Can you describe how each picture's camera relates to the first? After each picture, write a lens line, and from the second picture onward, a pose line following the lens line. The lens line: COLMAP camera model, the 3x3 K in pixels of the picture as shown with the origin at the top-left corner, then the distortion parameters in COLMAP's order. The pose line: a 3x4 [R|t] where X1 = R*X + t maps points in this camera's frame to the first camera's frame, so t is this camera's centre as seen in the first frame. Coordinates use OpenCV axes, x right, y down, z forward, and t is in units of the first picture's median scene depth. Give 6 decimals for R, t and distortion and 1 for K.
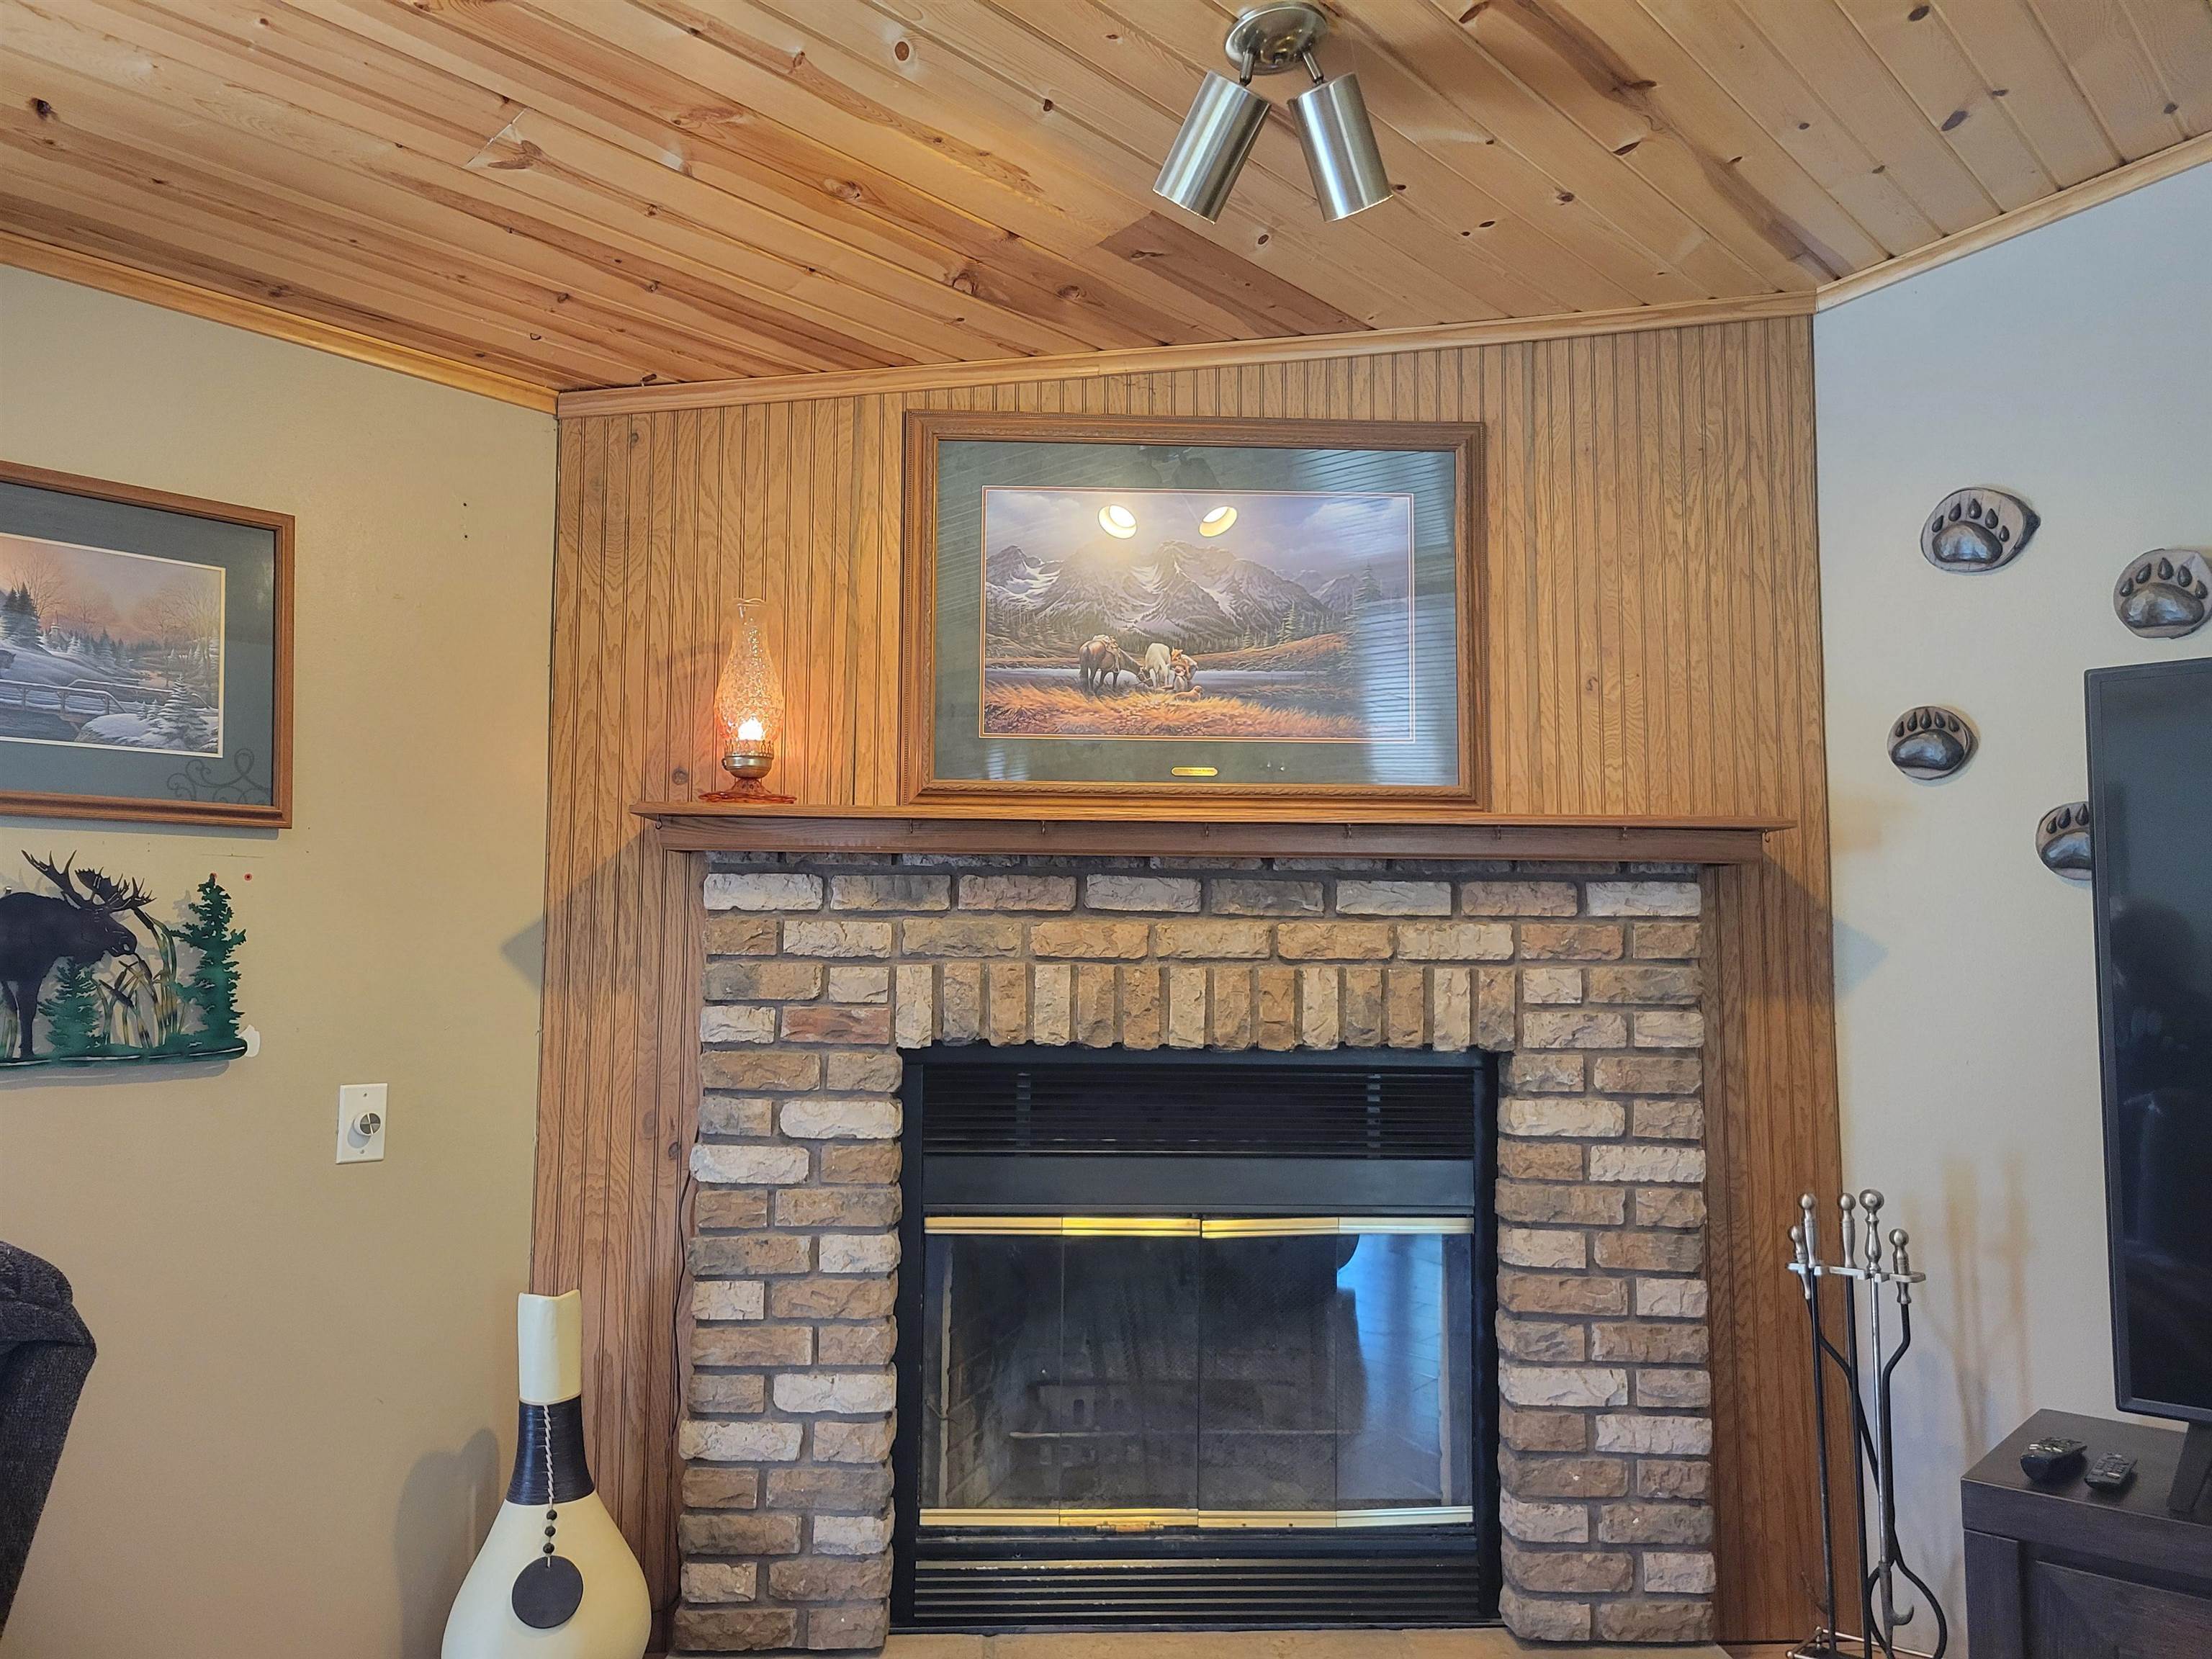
lens RADIAL K [[1656.8, 0, 1105.5], [0, 1656.8, 829.1], [0, 0, 1]] dist [0.051752, -0.032751]
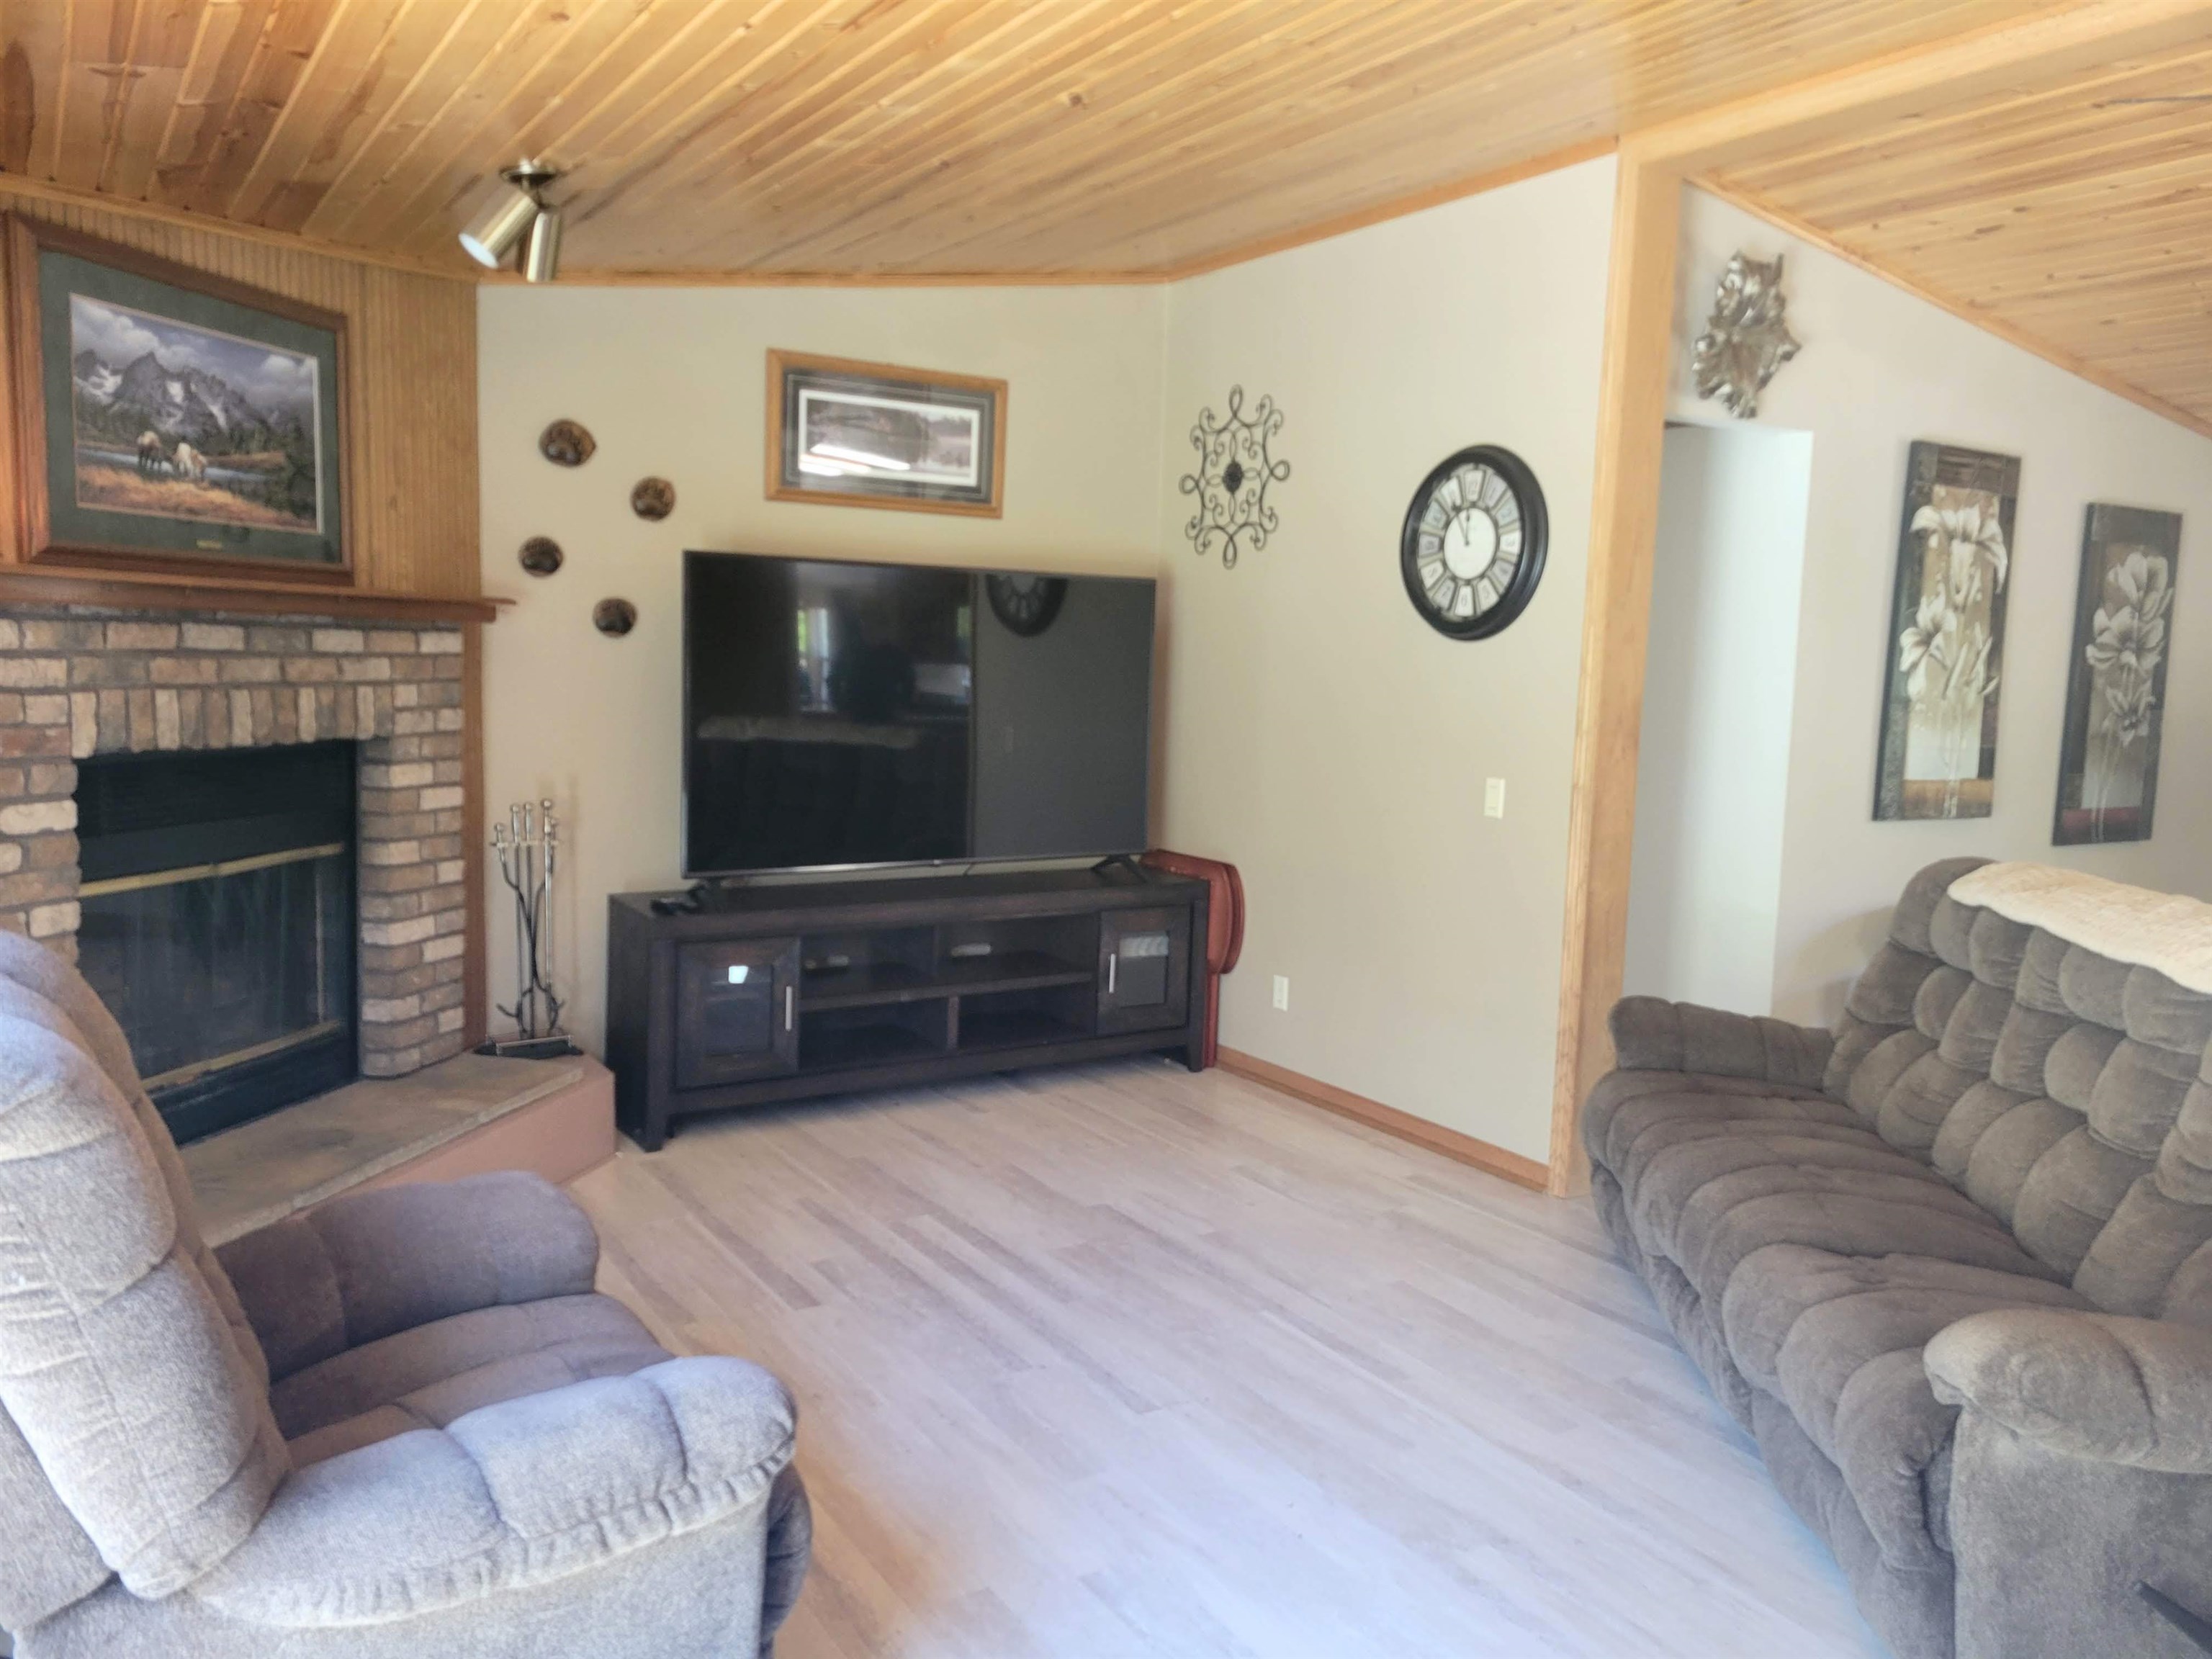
lens RADIAL K [[1656.8, 0, 1104.2], [0, 1656.8, 826.5], [0, 0, 1]] dist [0.051752, -0.032751]
pose [[0.259459, -0.101754, 0.960379, -1.148053], [-0.112730, 0.984445, 0.134759, -0.078655], [-0.959152, -0.143228, 0.243952, -0.076493]]
